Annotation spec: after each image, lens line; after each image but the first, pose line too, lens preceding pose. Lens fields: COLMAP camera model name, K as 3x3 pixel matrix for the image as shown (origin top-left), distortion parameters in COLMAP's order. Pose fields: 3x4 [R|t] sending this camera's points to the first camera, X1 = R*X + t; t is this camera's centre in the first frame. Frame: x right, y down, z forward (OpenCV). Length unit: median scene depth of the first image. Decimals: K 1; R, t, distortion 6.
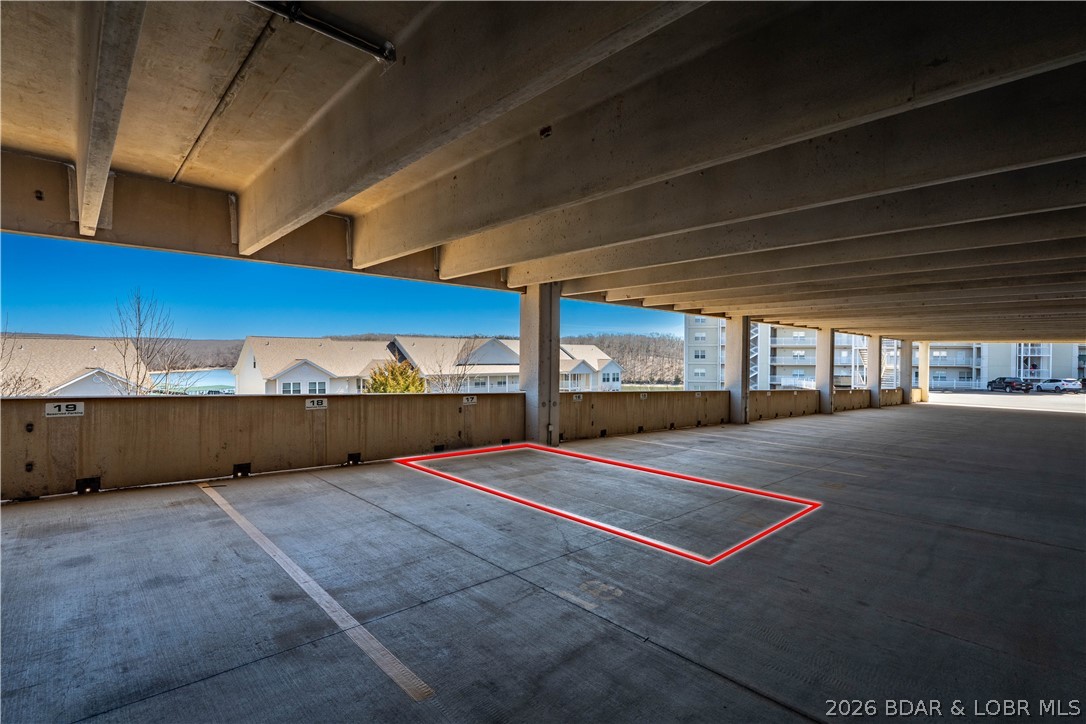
lens RADIAL K [[503.1, 0, 543.0], [0, 503.1, 362.0], [0, 0, 1]] dist [-0.001781, -0.000239]
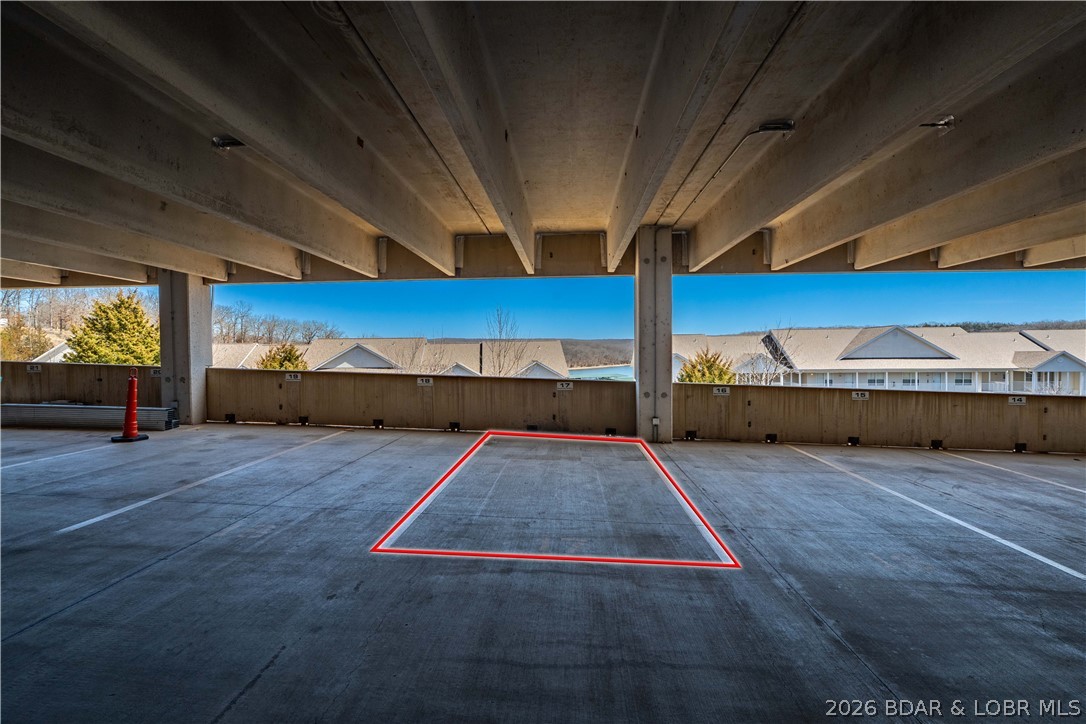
lens RADIAL K [[481.8, 0, 543.0], [0, 481.8, 362.0], [0, 0, 1]] dist [-0.004221, -0.000339]
pose [[0.674910, 0.000987, -0.737900, 0.669158], [0.005222, 0.999968, 0.006114, 0.023538], [0.737882, -0.007980, 0.674883, 0.348578]]
